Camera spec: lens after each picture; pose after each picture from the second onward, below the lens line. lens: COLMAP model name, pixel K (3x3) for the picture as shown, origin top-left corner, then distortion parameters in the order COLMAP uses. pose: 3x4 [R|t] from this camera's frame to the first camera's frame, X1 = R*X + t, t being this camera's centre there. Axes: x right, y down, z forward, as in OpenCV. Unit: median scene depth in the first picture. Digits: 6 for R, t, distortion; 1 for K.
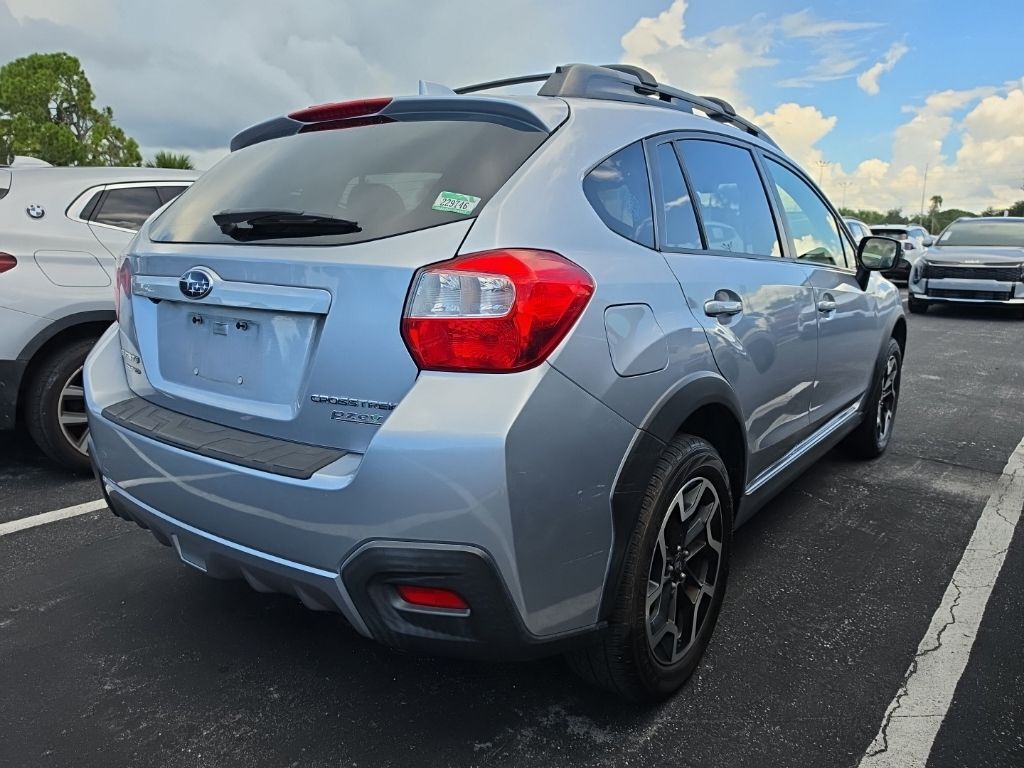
lens RADIAL K [[709.9, 0, 512.0], [0, 709.9, 384.0], [0, 0, 1]] dist [0.005361, -0.004231]
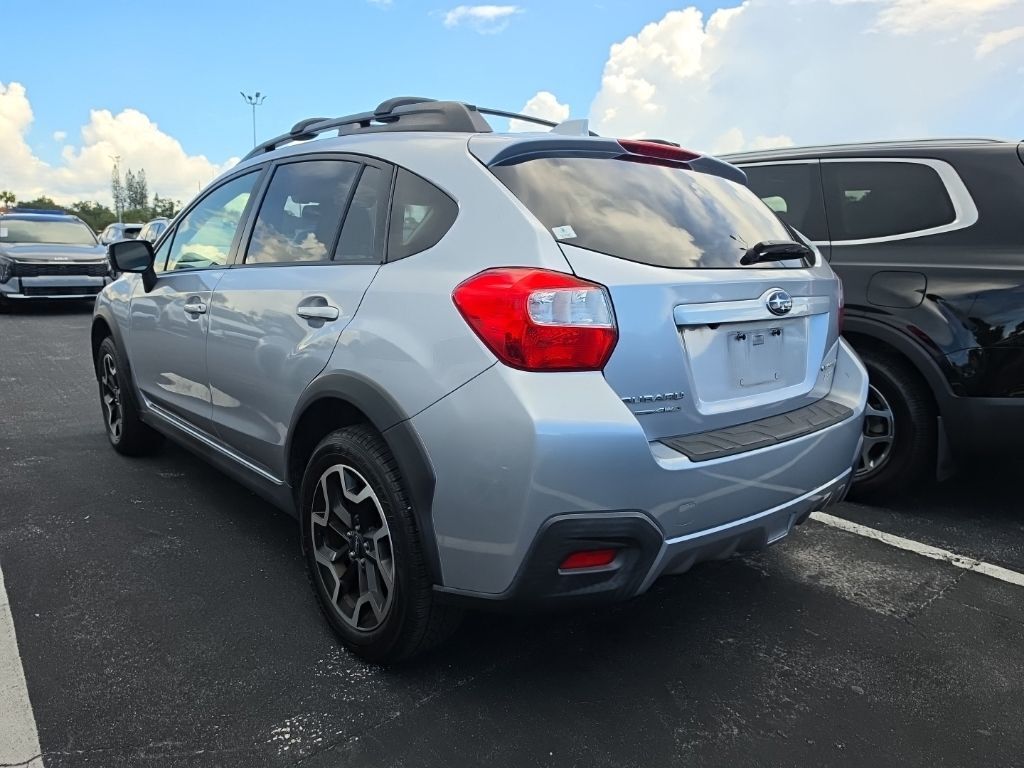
lens RADIAL K [[755.4, 0, 443.1], [0, 755.4, 393.5], [0, 0, 1]] dist [0.001328, -0.000544]
pose [[0.226571, -0.189374, 0.955407, -1.529614], [0.176806, 0.972616, 0.150856, -0.239289], [-0.957813, 0.134742, 0.253849, 1.044712]]
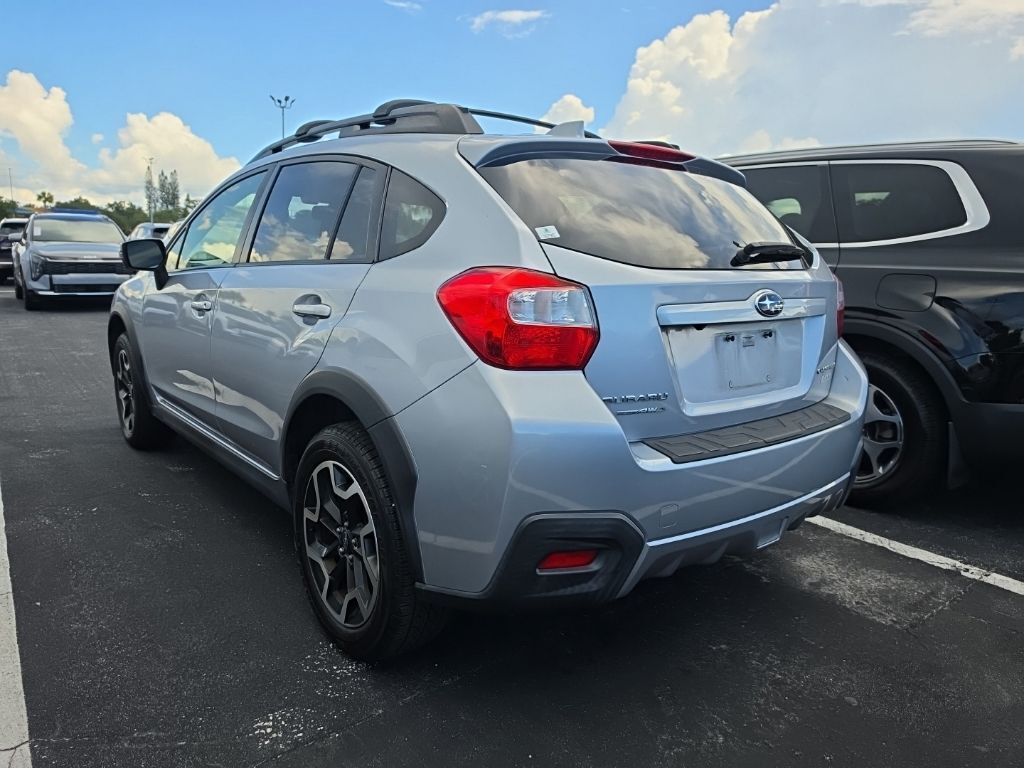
lens RADIAL K [[754.7, 0, 438.7], [0, 754.7, 376.3], [0, 0, 1]] dist [-0.001930, 0.001450]
pose [[0.267152, -0.164424, 0.949523, -1.521653], [0.169944, 0.977931, 0.121529, -0.227469], [-0.948551, 0.128900, 0.289199, 0.989859]]
